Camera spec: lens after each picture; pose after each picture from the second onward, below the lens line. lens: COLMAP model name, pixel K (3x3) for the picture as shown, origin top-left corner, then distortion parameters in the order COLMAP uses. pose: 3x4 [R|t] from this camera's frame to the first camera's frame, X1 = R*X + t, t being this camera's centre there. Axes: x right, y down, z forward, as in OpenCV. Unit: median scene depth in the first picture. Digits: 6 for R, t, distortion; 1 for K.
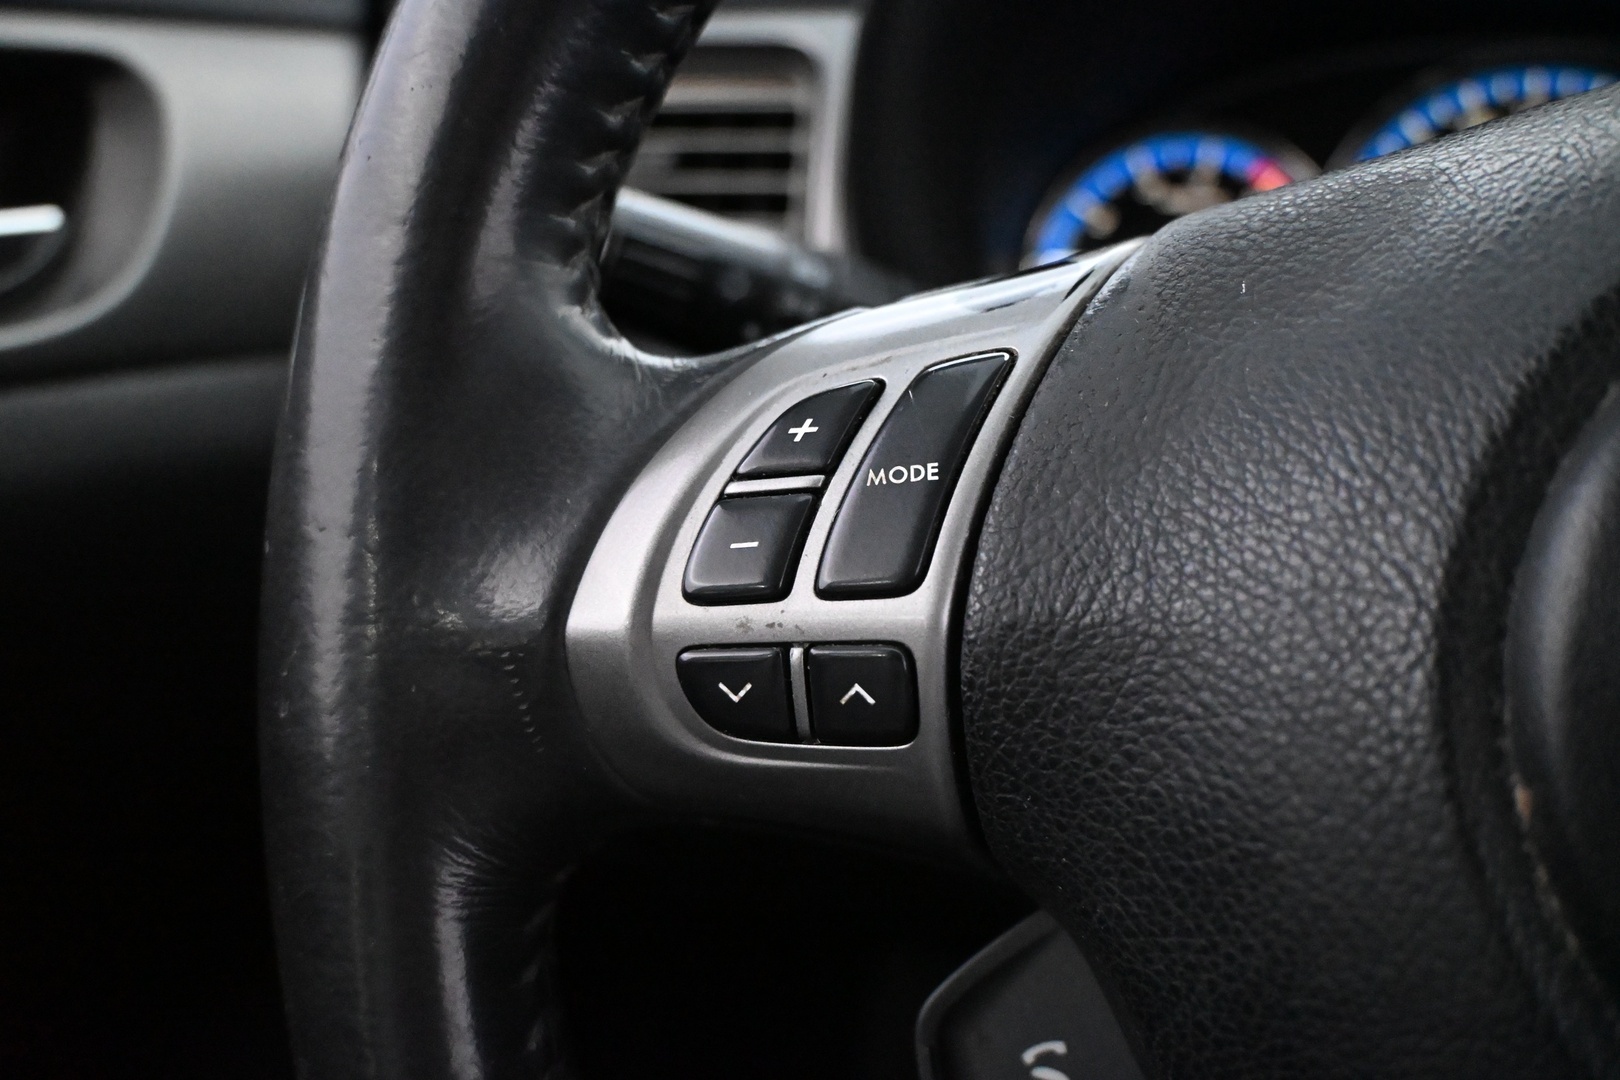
lens RADIAL K [[1349.0, 0, 811.0], [0, 1349.0, 541.3], [0, 0, 1]] dist [0.002666, -0.000390]
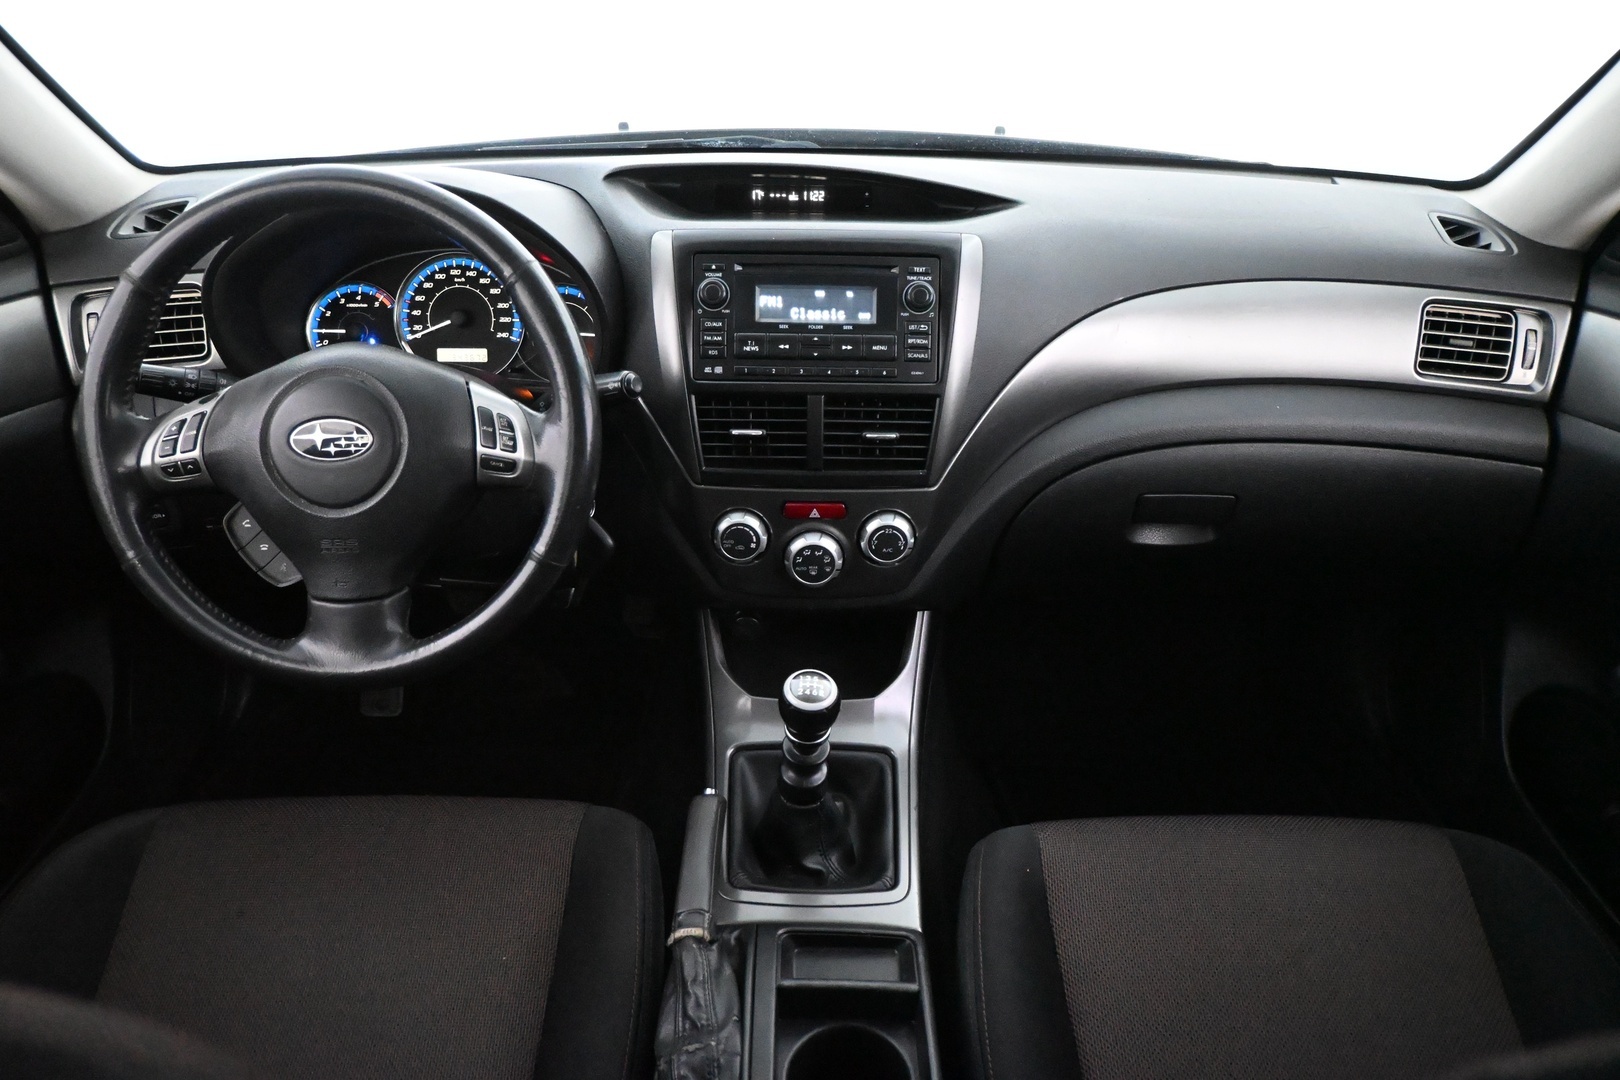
lens RADIAL K [[1182.2, 0, 808.9], [0, 1182.2, 540.6], [0, 0, 1]] dist [0.000401, 0.001749]
pose [[0.946970, -0.191534, 0.257996, 1.306989], [0.157616, 0.976577, 0.146477, 0.092490], [-0.280008, -0.098045, 0.954978, -5.285317]]
